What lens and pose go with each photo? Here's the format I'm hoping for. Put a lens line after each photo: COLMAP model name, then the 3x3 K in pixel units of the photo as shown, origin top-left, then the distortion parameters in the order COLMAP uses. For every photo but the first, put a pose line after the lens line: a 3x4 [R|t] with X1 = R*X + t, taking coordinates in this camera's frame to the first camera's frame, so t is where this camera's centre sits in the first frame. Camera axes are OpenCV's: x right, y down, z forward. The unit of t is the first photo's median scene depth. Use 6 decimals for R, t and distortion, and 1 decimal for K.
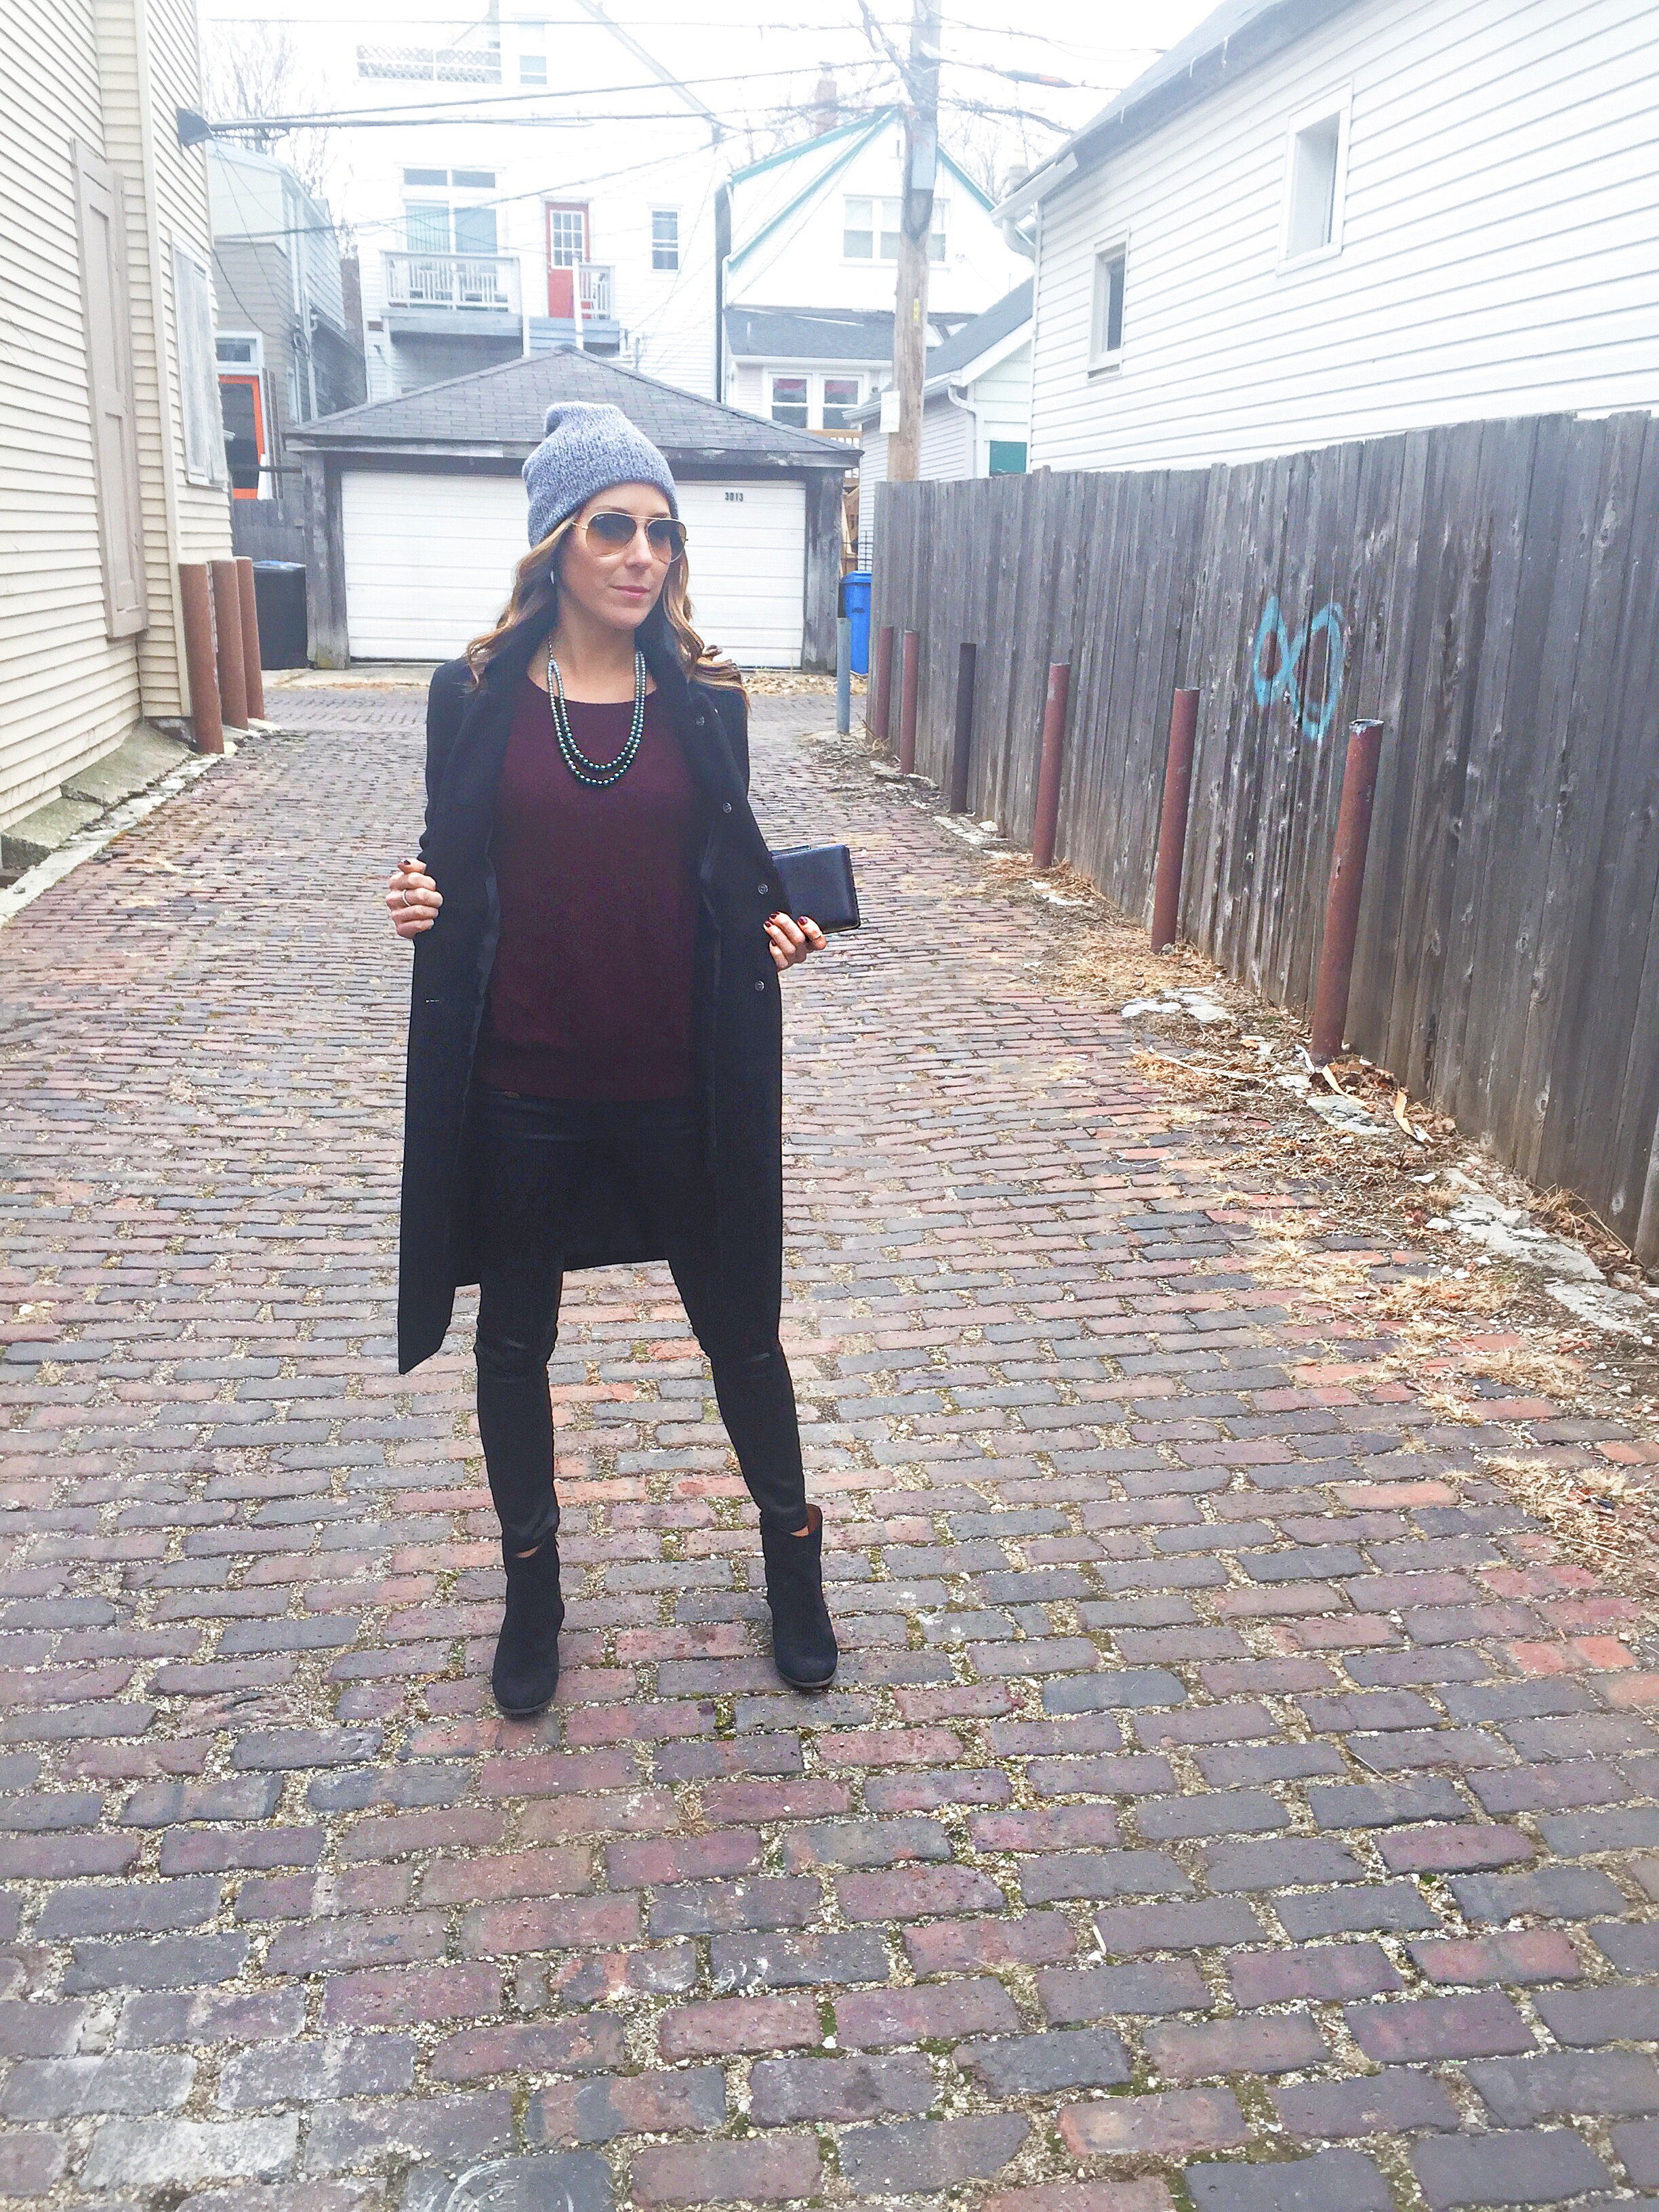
lens RADIAL K [[1965.4, 0, 830.0], [0, 1965.4, 1099.2], [0, 0, 1]] dist [0.101513, -0.156724]
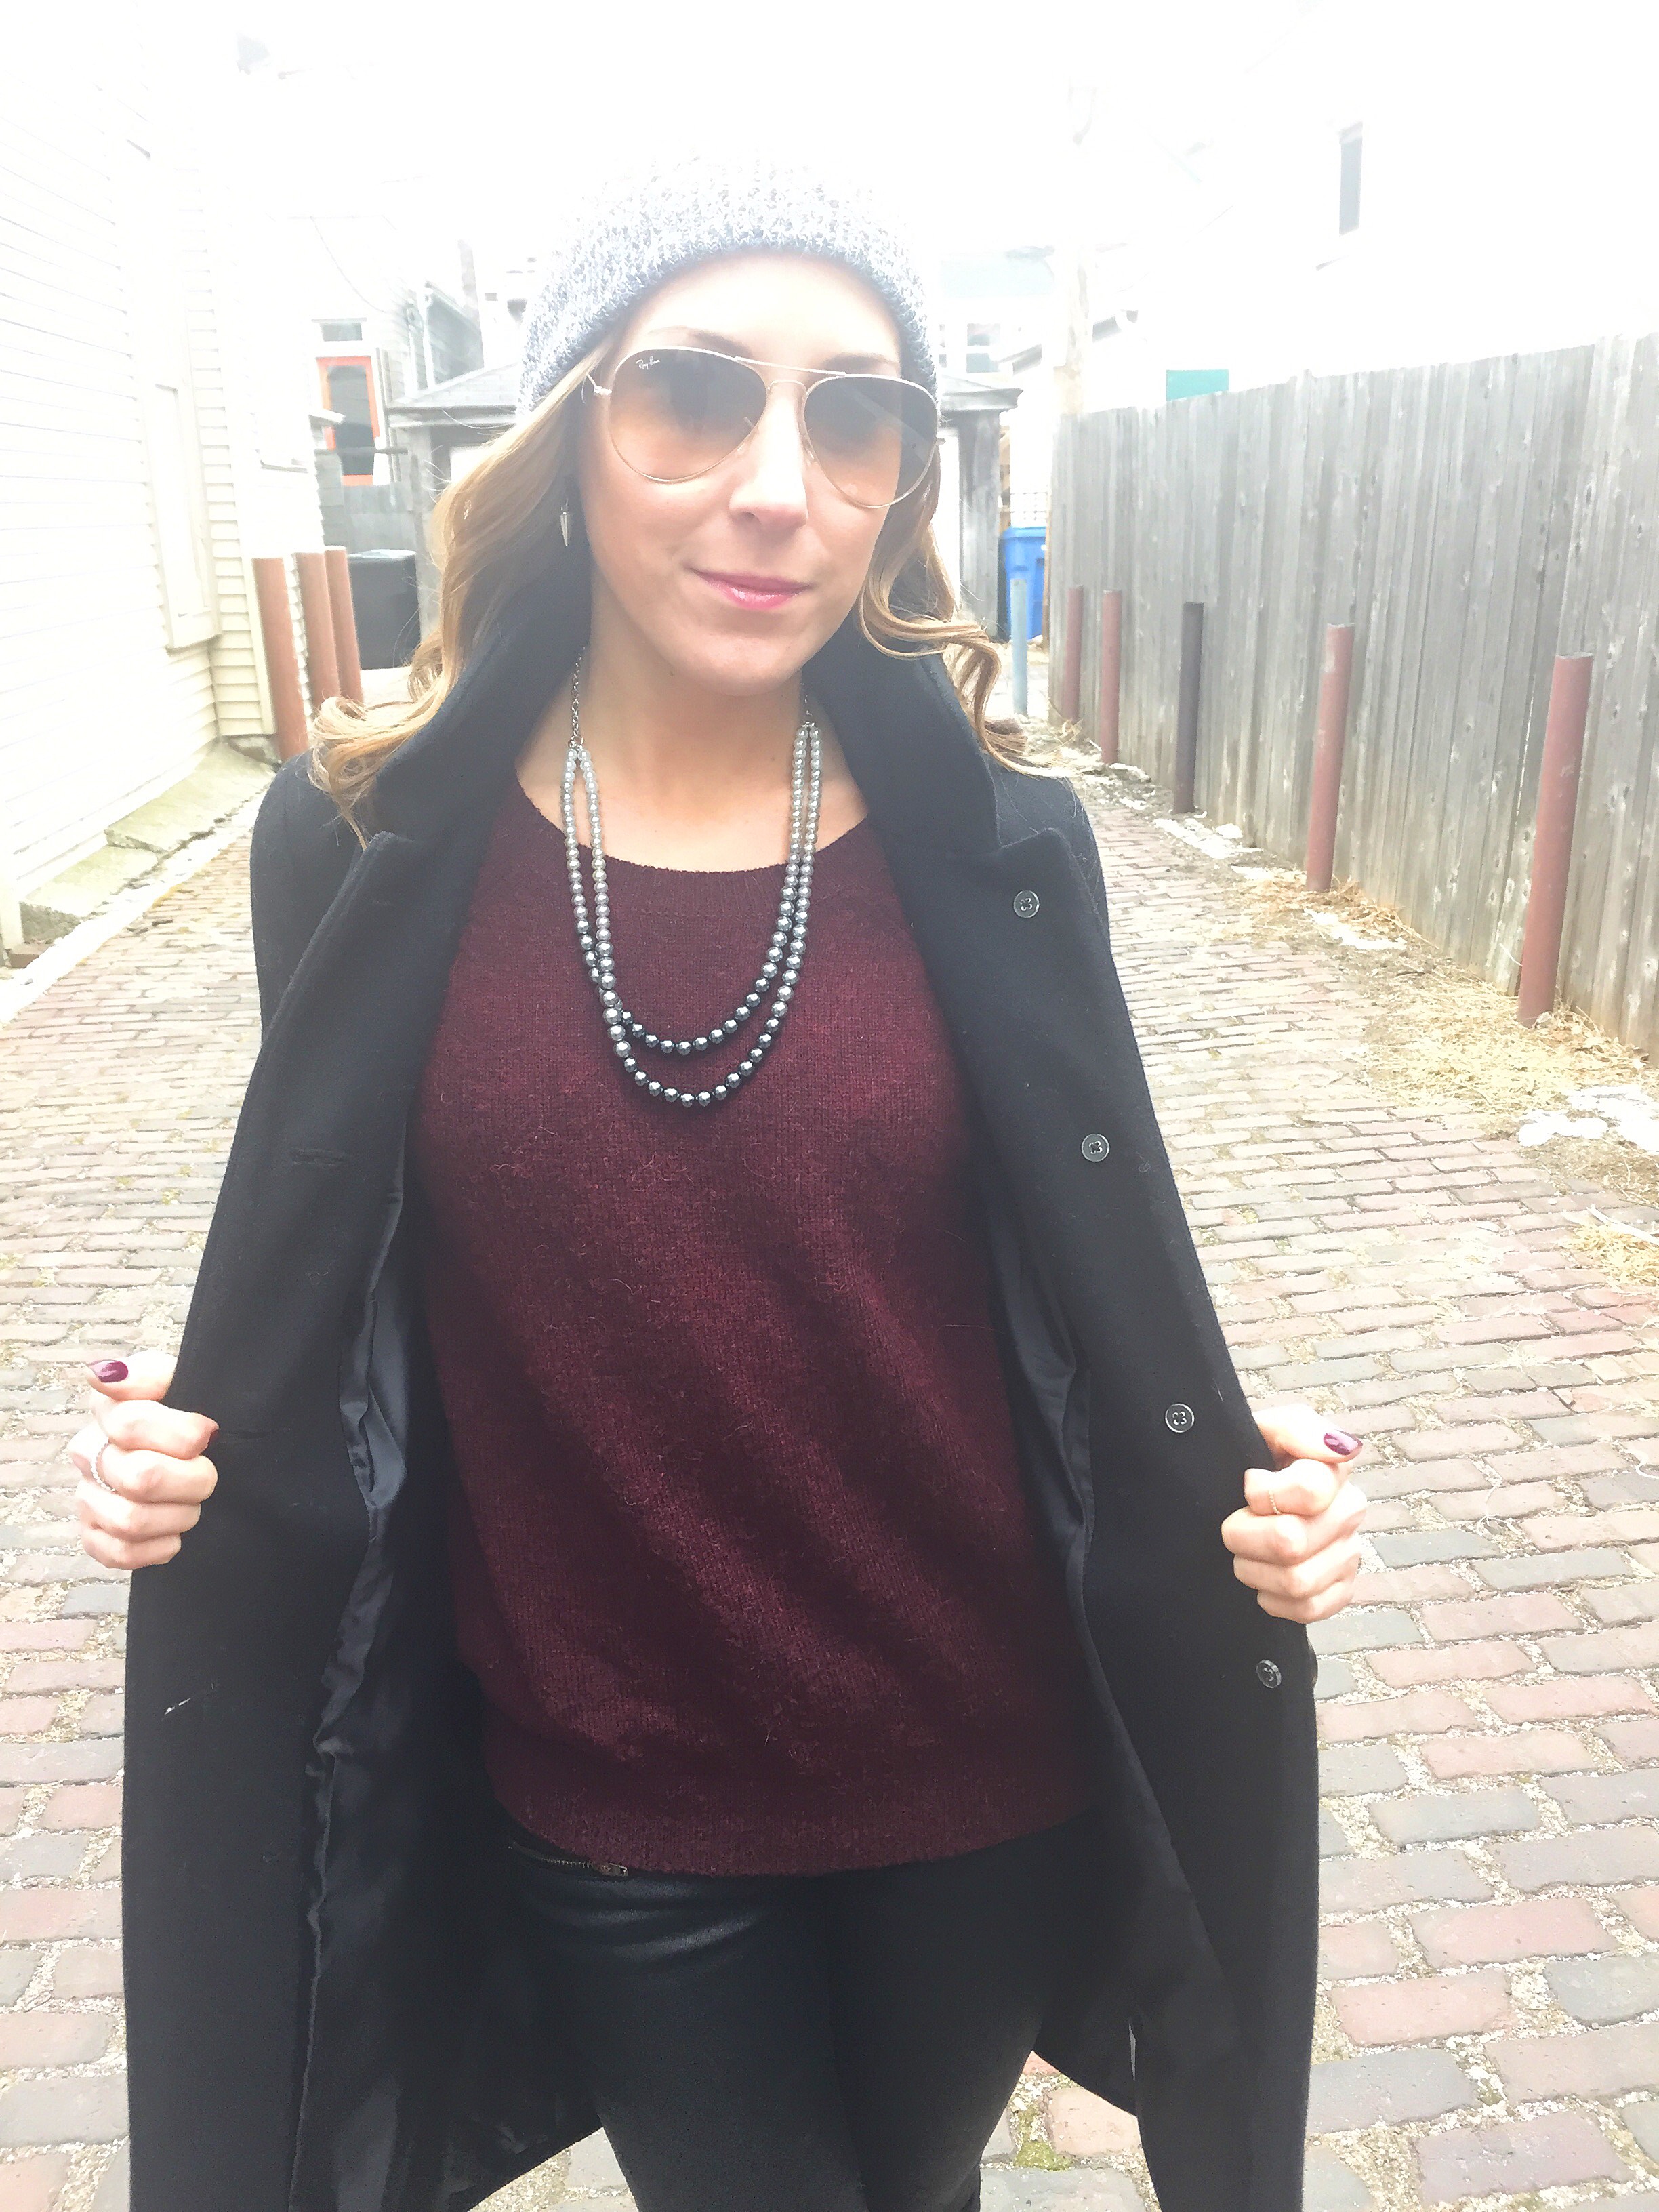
lens RADIAL K [[1965.4, 0, 805.0], [0, 1965.4, 1093.6], [0, 0, 1]] dist [0.101513, -0.156724]
pose [[0.995819, -0.029143, -0.086574, -0.040307], [0.030400, 0.999450, 0.013230, -0.080194], [0.086141, -0.015806, 0.996158, 0.310273]]
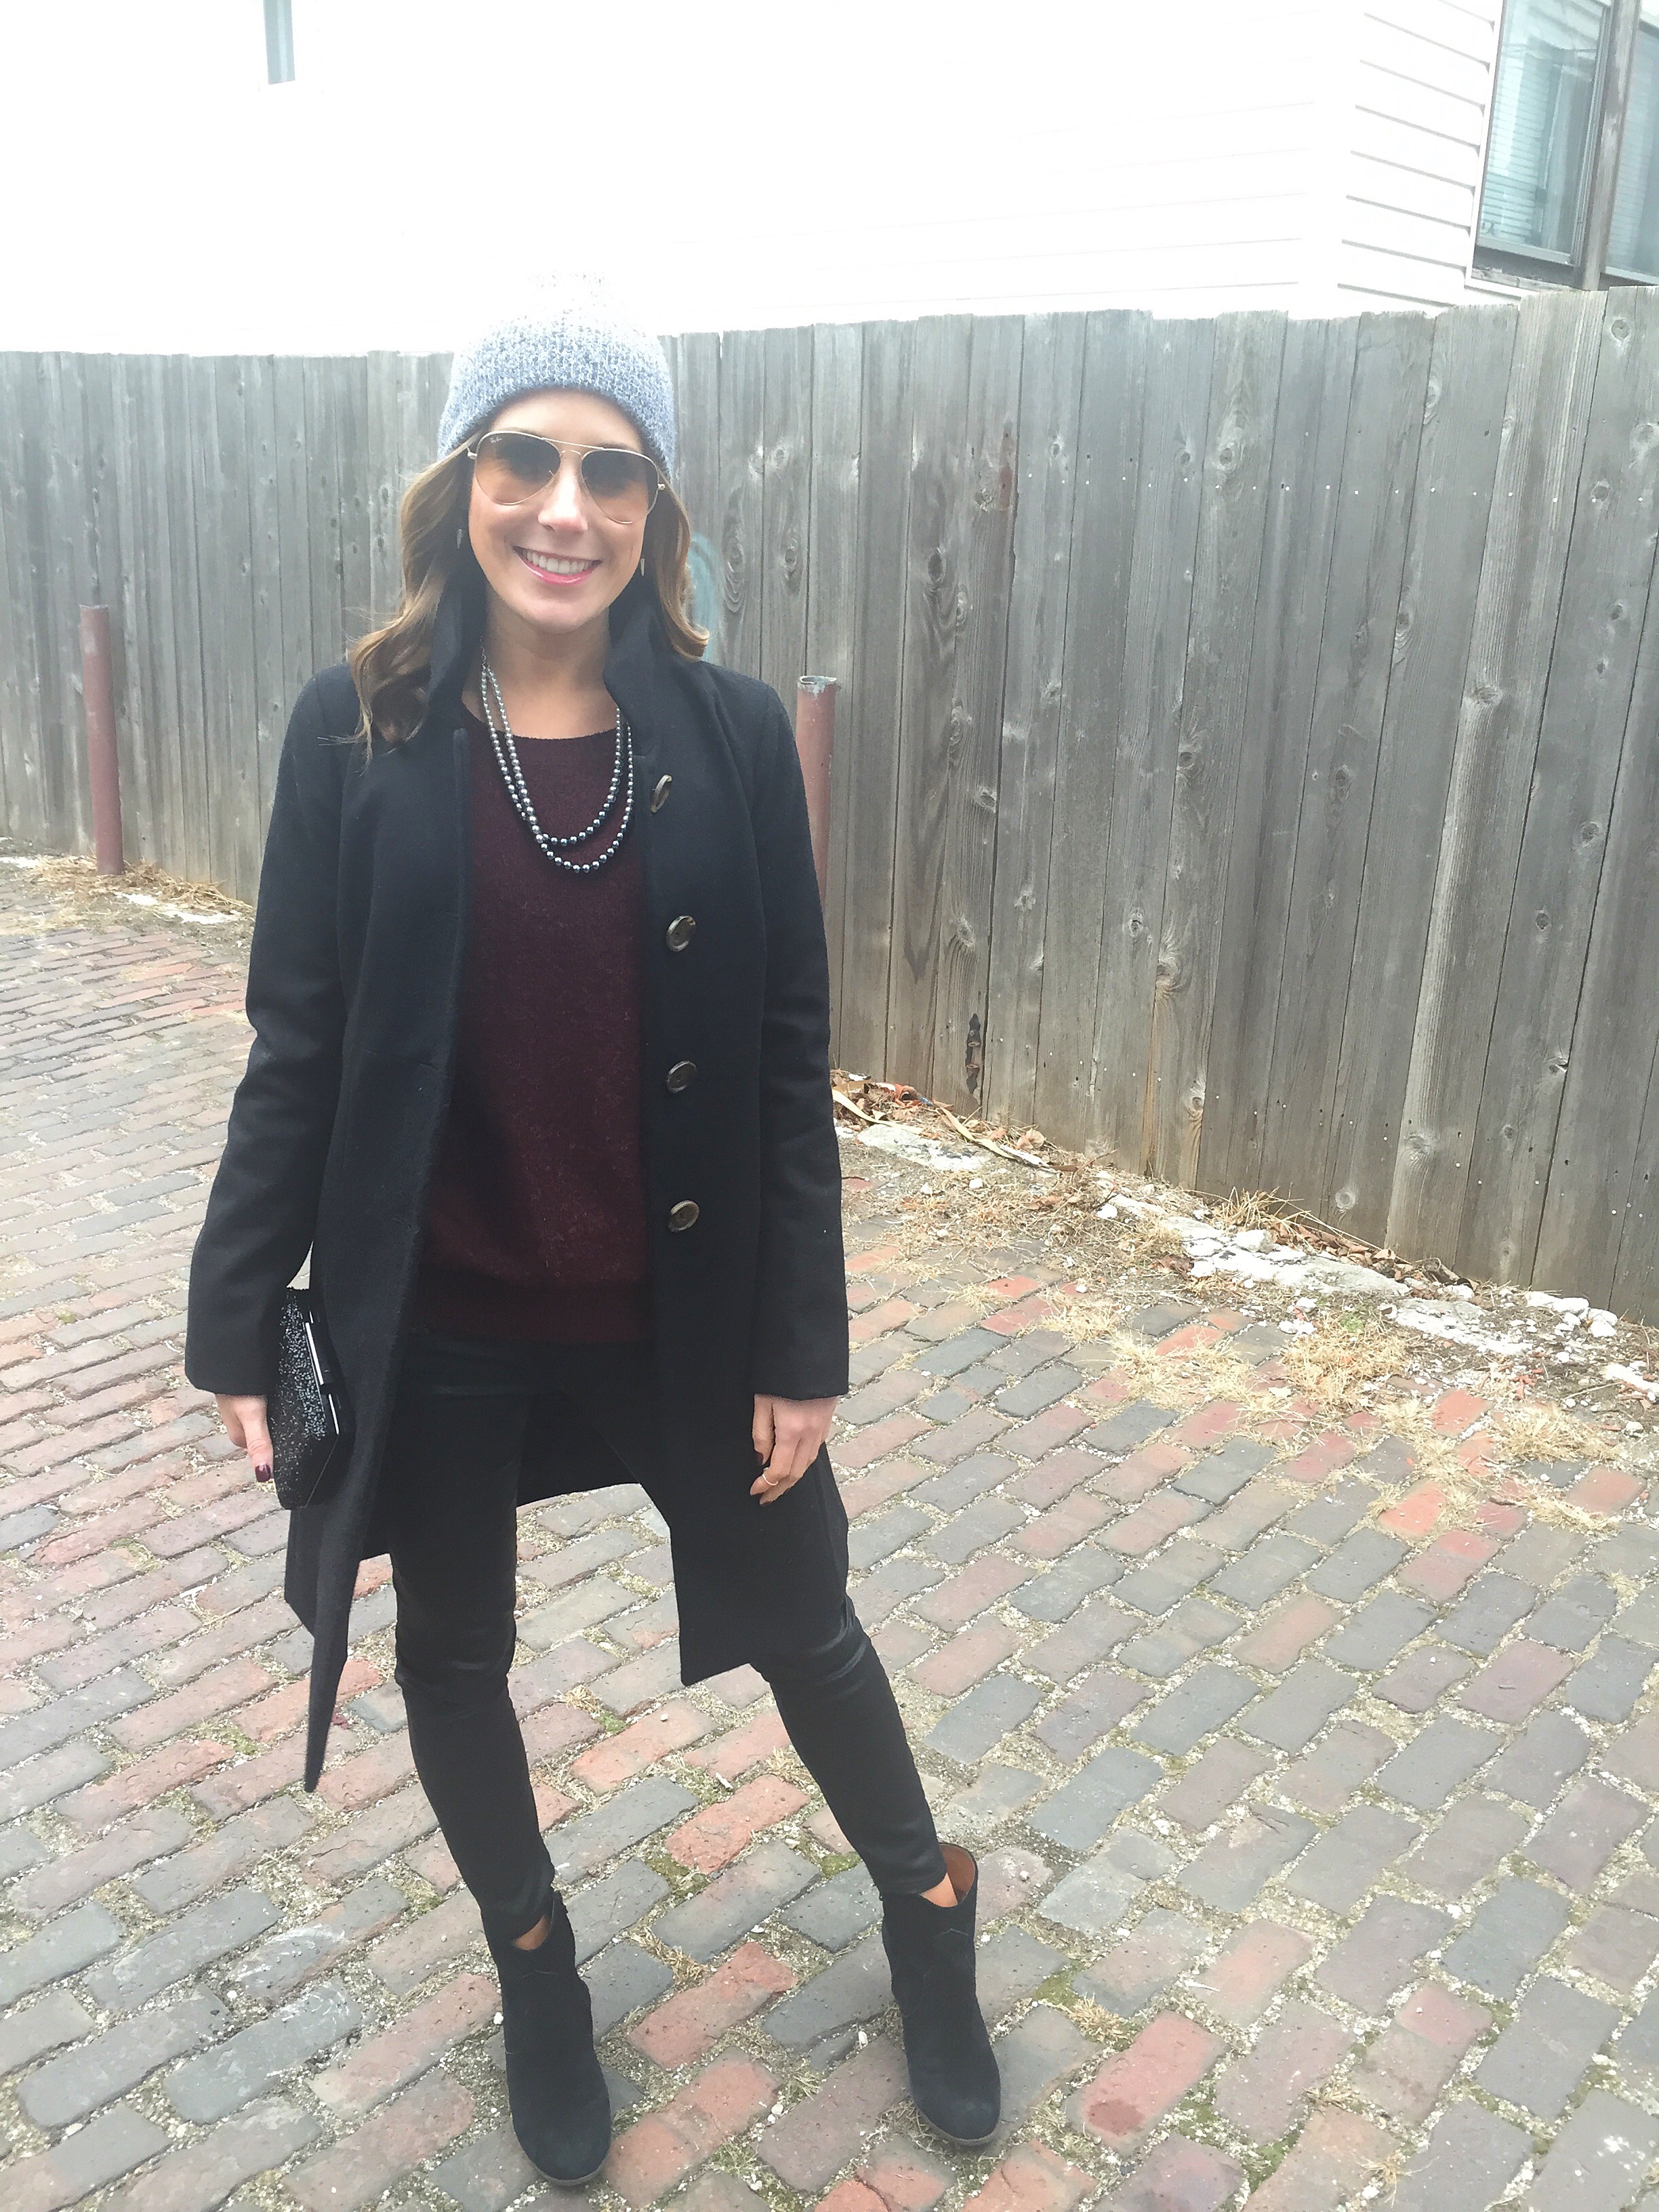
lens RADIAL K [[1965.4, 0, 872.7], [0, 1965.4, 1100.3], [0, 0, 1]] dist [0.101513, -0.156724]
pose [[0.762557, -0.204406, 0.613779, -0.233563], [0.173707, 0.978624, 0.110096, -0.095239], [-0.623163, 0.022663, 0.781763, 0.311239]]
